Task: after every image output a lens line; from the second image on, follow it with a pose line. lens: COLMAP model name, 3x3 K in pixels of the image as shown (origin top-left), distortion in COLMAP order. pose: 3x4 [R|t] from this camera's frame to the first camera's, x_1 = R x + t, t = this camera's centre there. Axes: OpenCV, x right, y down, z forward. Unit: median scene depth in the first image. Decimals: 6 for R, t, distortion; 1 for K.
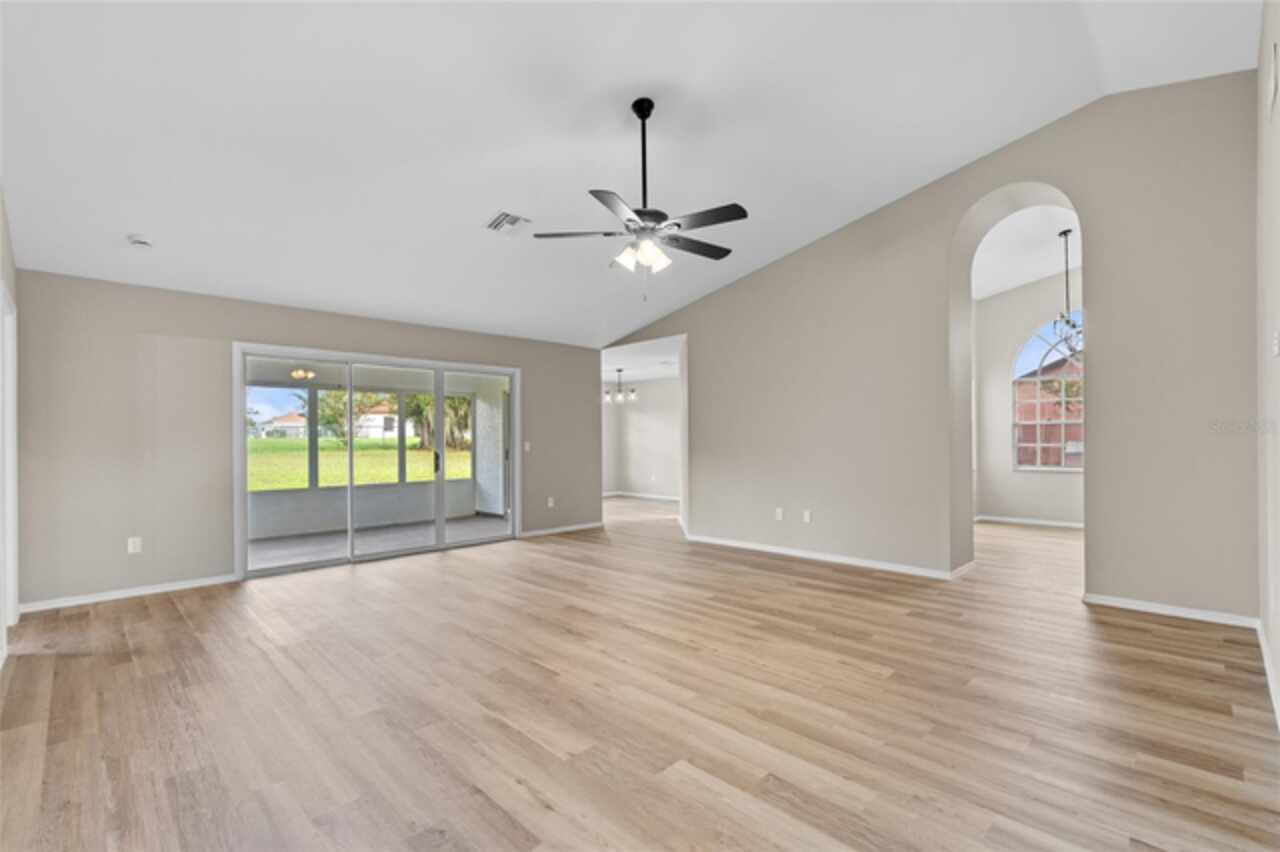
lens RADIAL K [[564.2, 0, 644.6], [0, 564.2, 423.9], [0, 0, 1]] dist [-0.002226, -0.000175]
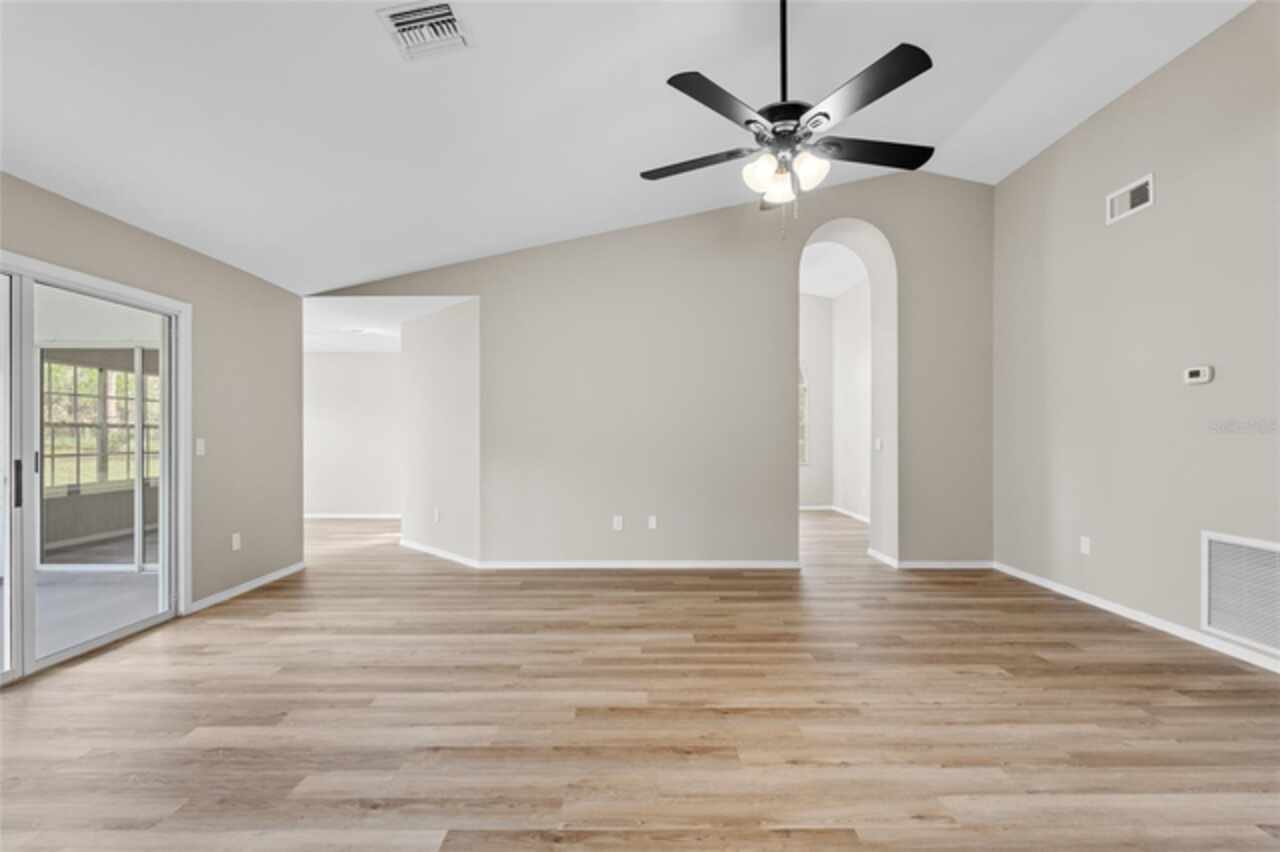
lens RADIAL K [[564.2, 0, 644.6], [0, 564.2, 423.9], [0, 0, 1]] dist [-0.002226, -0.000175]
pose [[0.702617, 0.025237, 0.711121, -0.580276], [-0.027217, 0.999593, -0.008584, 0.020665], [-0.711048, -0.013323, 0.703017, 0.583052]]
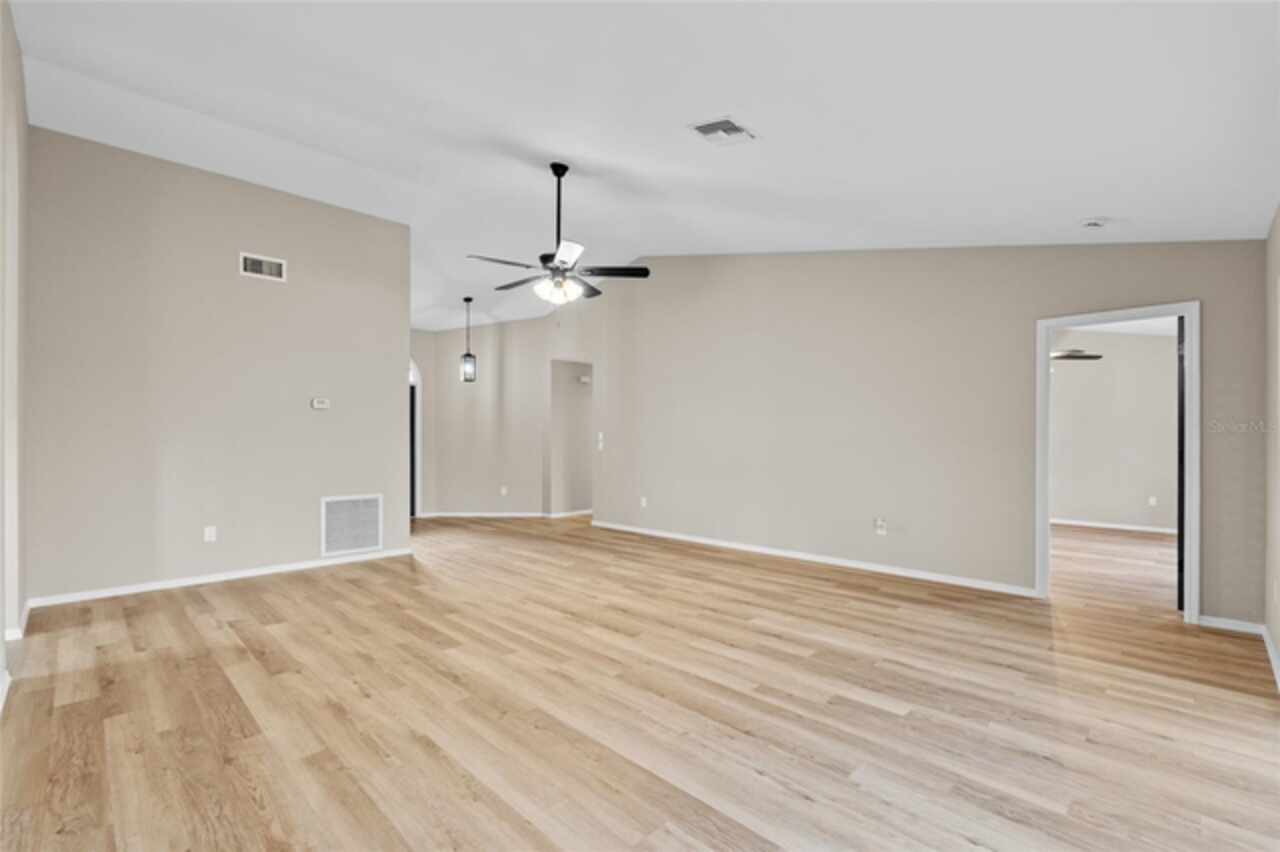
lens RADIAL K [[574.4, 0, 635.2], [0, 574.4, 422.0], [0, 0, 1]] dist [-0.000673, 0.000060]
pose [[-0.999806, 0.010625, 0.016577, -0.170944], [0.009596, 0.998093, -0.060974, 0.058931], [-0.017193, -0.060803, -0.998002, 2.085483]]
